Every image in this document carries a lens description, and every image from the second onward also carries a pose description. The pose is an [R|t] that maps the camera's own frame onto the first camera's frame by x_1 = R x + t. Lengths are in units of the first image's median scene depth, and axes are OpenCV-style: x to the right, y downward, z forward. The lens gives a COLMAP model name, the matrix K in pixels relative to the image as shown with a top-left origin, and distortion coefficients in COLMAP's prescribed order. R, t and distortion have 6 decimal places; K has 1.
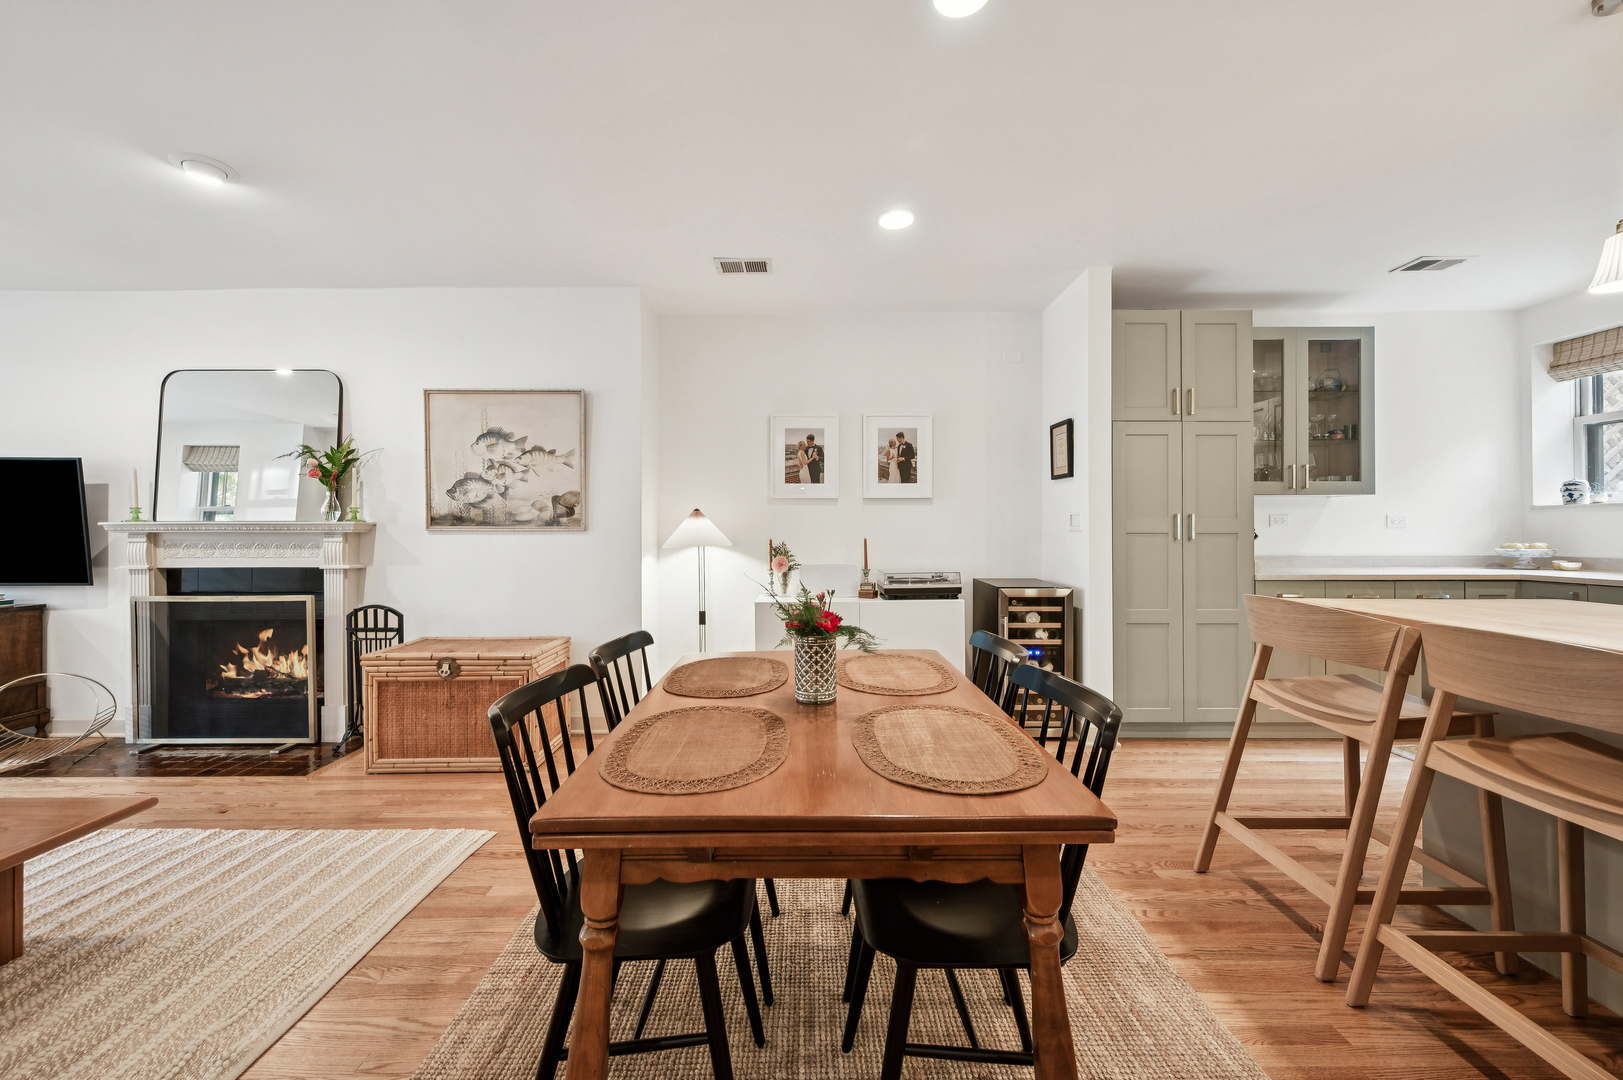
lens RADIAL K [[643.0, 0, 810.7], [0, 643.0, 527.9], [0, 0, 1]] dist [-0.007311, -0.000200]
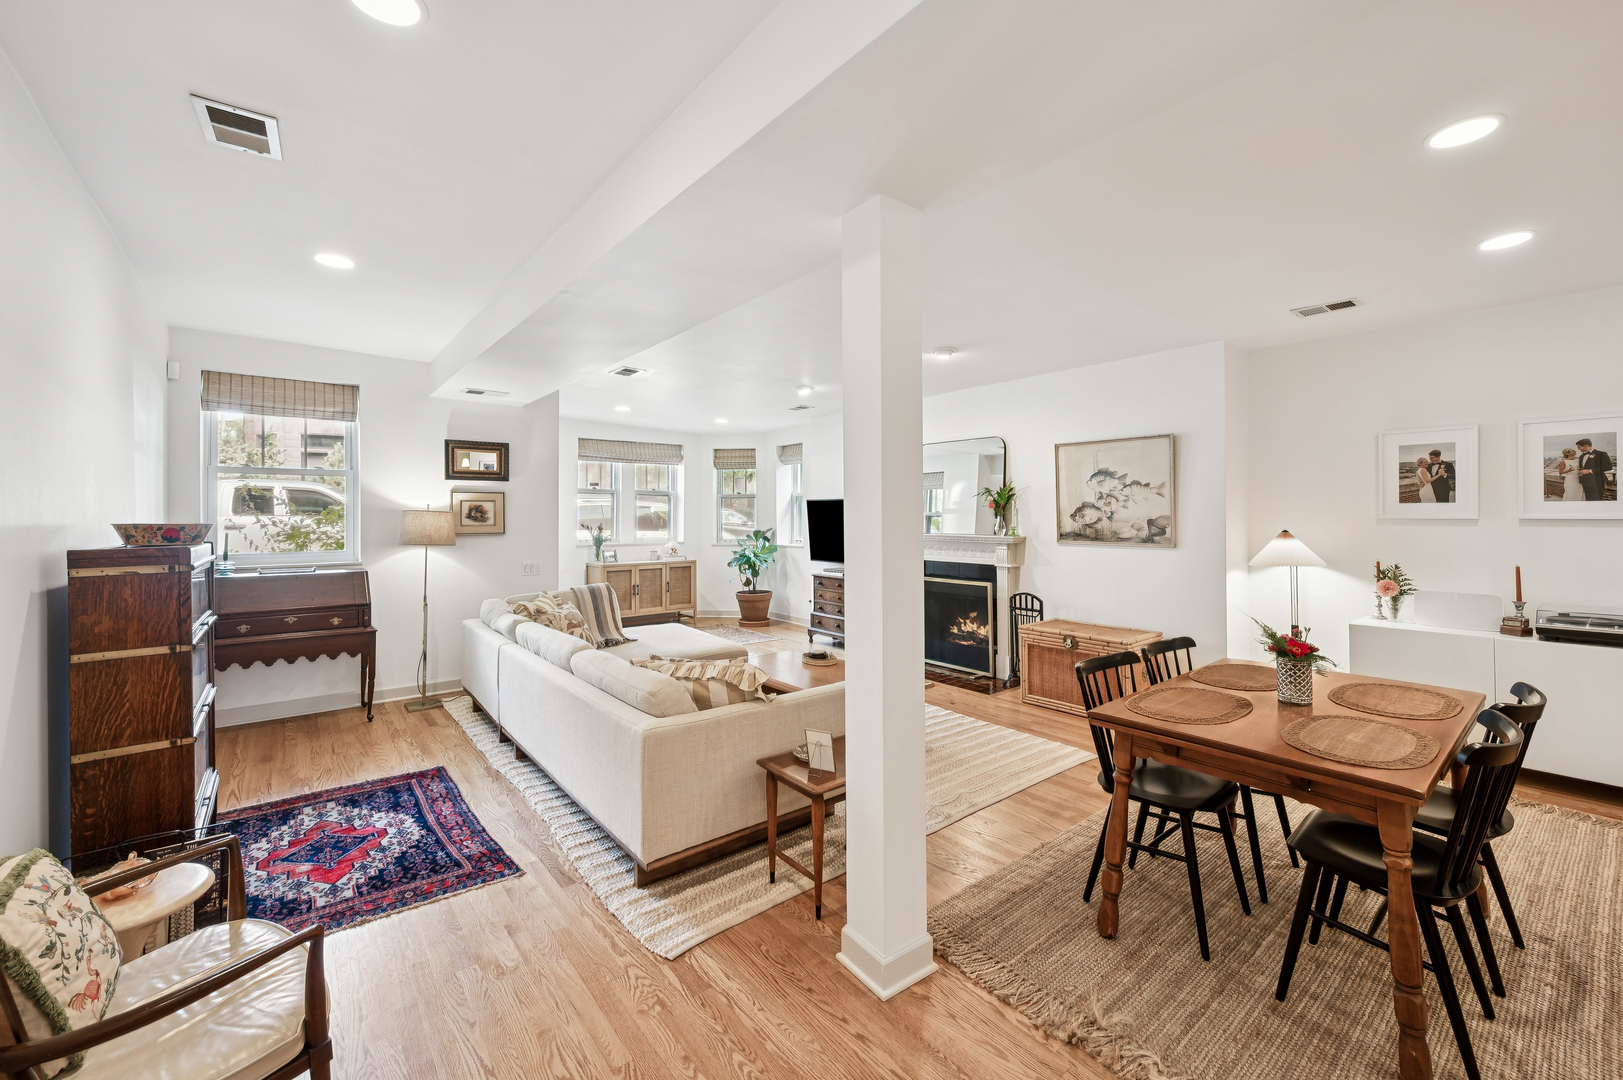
lens RADIAL K [[663.7, 0, 812.4], [0, 663.7, 513.4], [0, 0, 1]] dist [0.002566, 0.000124]
pose [[0.619451, -0.000788, -0.785035, 0.221272], [0.009766, 0.999930, 0.006702, -0.077921], [0.784974, -0.011819, 0.619416, -0.338517]]
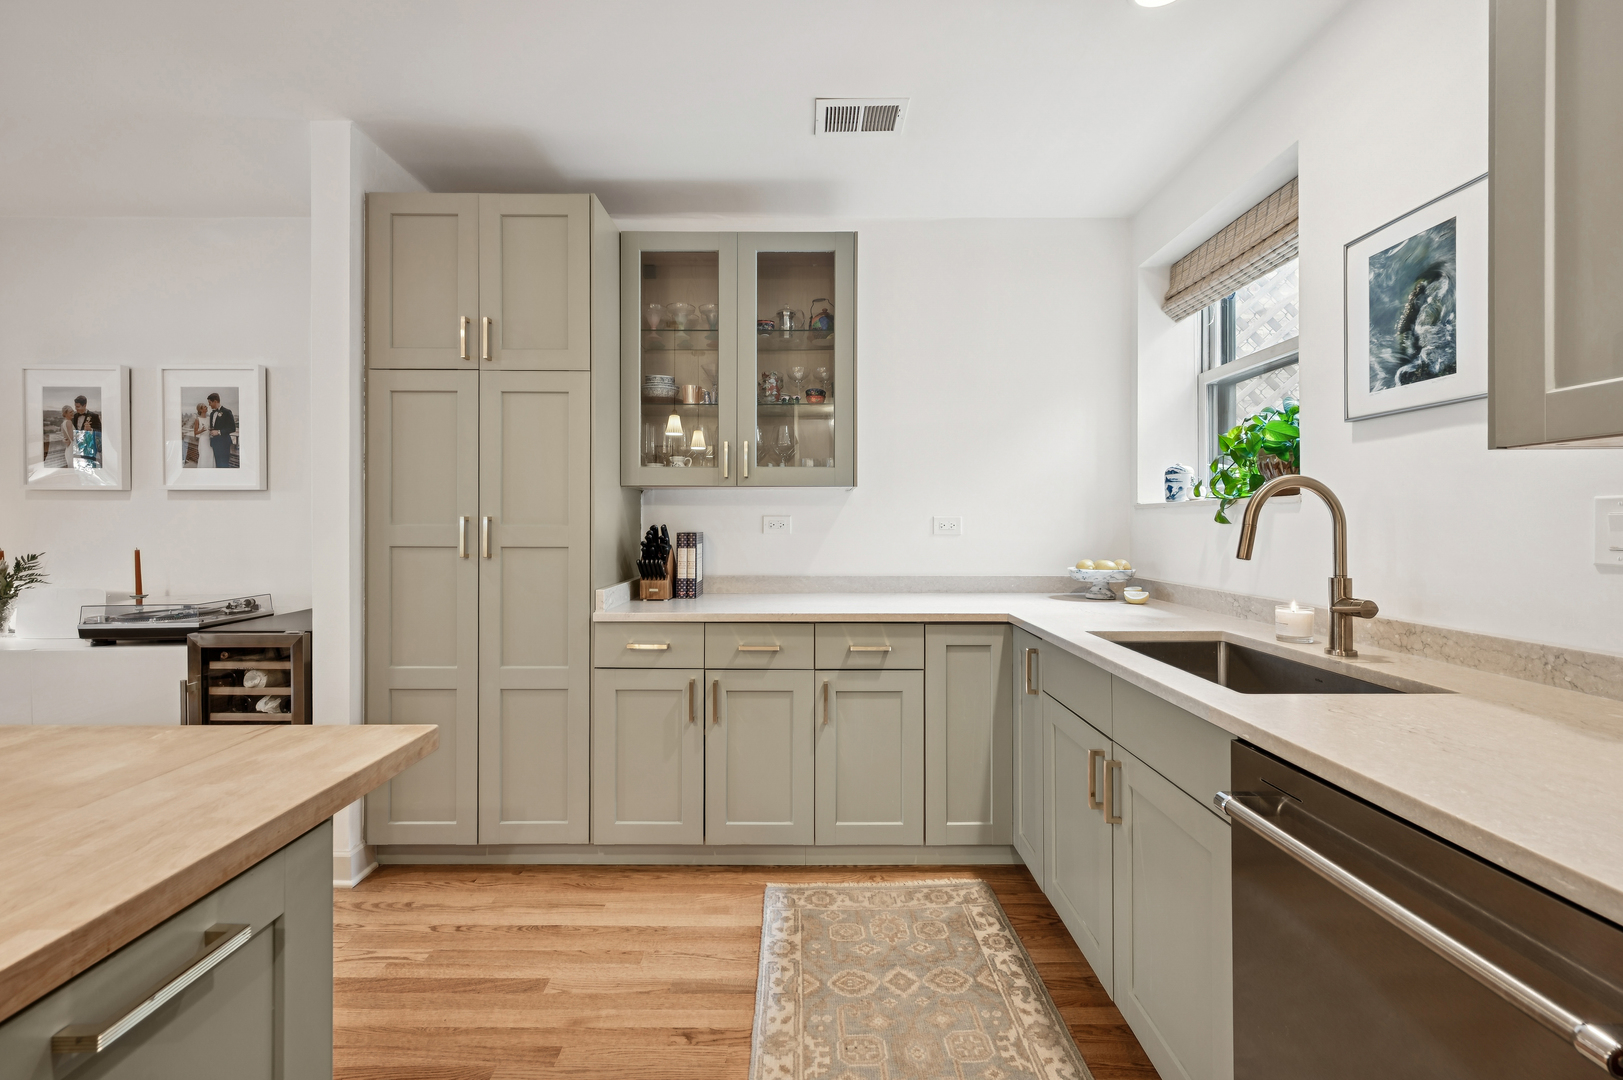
lens RADIAL K [[663.7, 0, 812.4], [0, 663.7, 513.4], [0, 0, 1]] dist [0.002566, 0.000124]
pose [[0.999995, 0.002862, 0.001014, 0.872542], [-0.002858, 0.999991, -0.003018, -0.023568], [-0.001022, 0.003015, 0.999995, 0.329045]]
